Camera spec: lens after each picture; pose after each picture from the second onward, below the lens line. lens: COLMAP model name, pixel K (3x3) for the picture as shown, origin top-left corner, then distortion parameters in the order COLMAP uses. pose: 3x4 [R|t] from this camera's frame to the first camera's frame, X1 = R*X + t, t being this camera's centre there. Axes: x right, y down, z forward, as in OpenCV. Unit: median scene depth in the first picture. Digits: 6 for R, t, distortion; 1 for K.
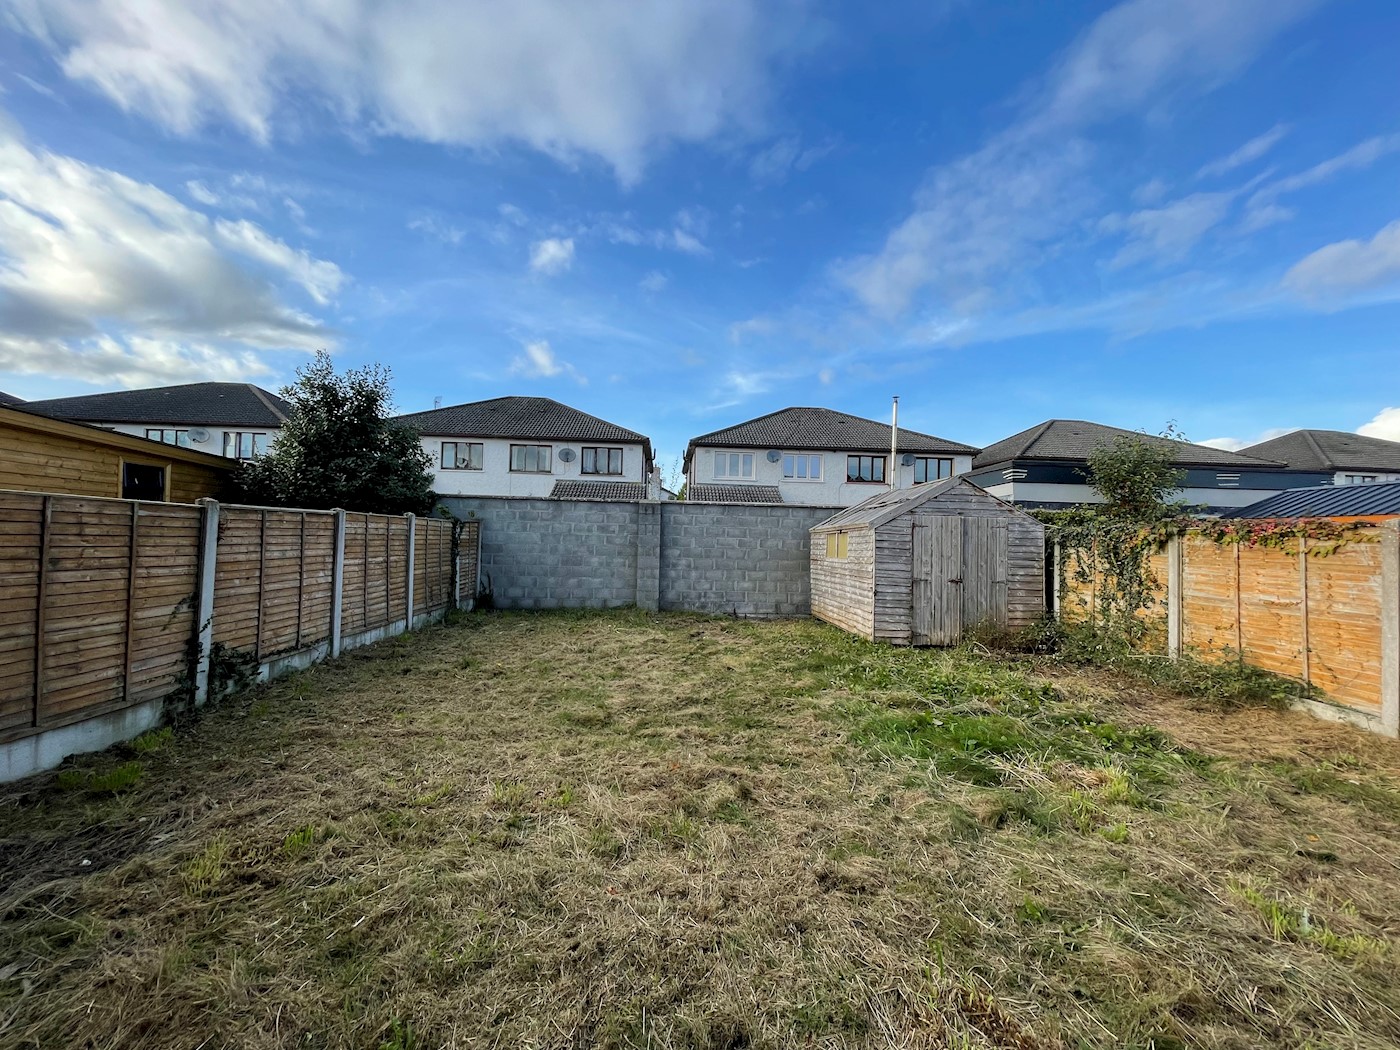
lens RADIAL K [[564.2, 0, 695.6], [0, 564.2, 525.9], [0, 0, 1]] dist [-0.000857, -0.000015]
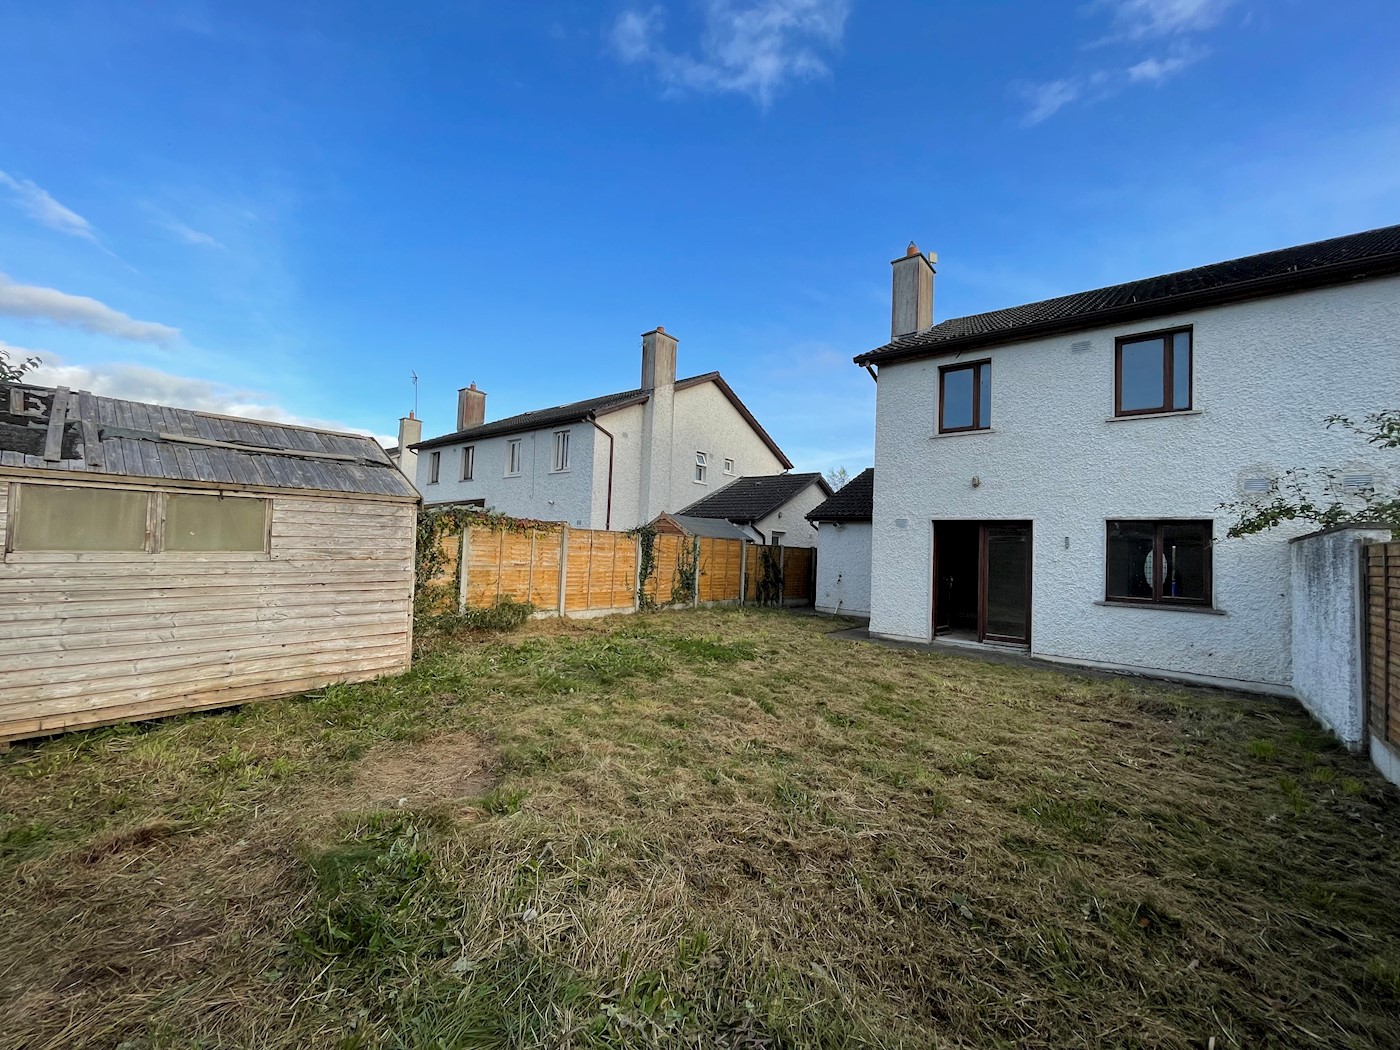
lens RADIAL K [[564.2, 0, 695.6], [0, 564.2, 525.9], [0, 0, 1]] dist [-0.000857, -0.000015]
pose [[-0.735620, -0.027071, 0.676853, -0.611364], [-0.075388, 0.996266, -0.042088, 0.047795], [-0.673186, -0.081988, -0.734914, 1.972184]]
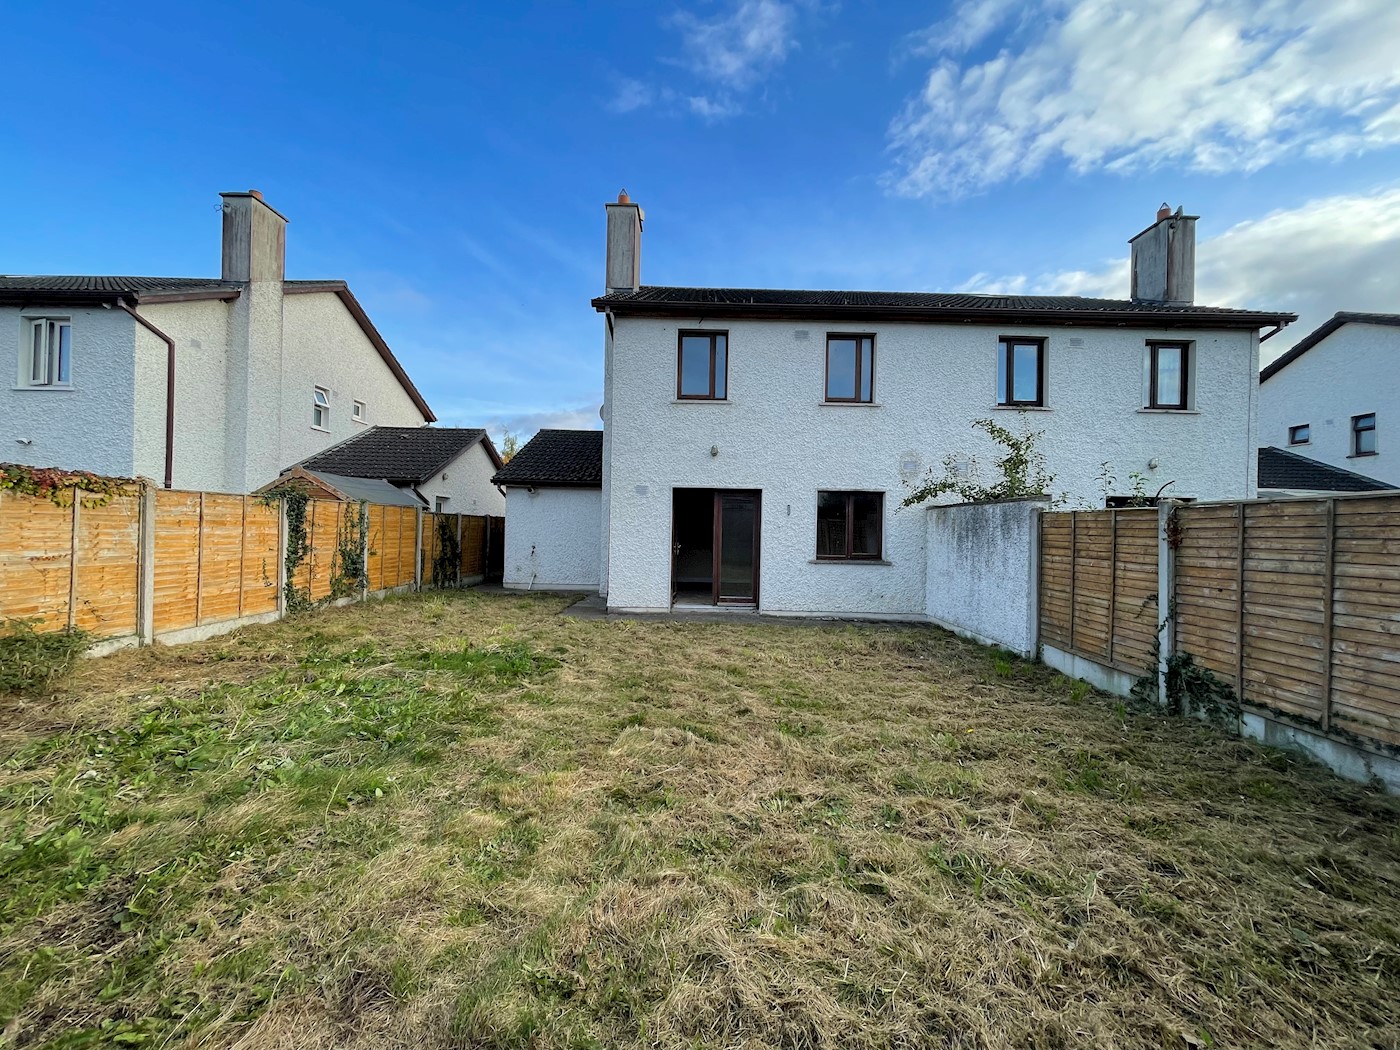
lens RADIAL K [[564.2, 0, 695.6], [0, 564.2, 525.9], [0, 0, 1]] dist [-0.000857, -0.000015]
pose [[-0.998011, -0.045403, 0.043738, -0.074645], [-0.046529, 0.998602, -0.025070, 0.058015], [-0.042538, -0.027055, -0.998728, 1.889239]]
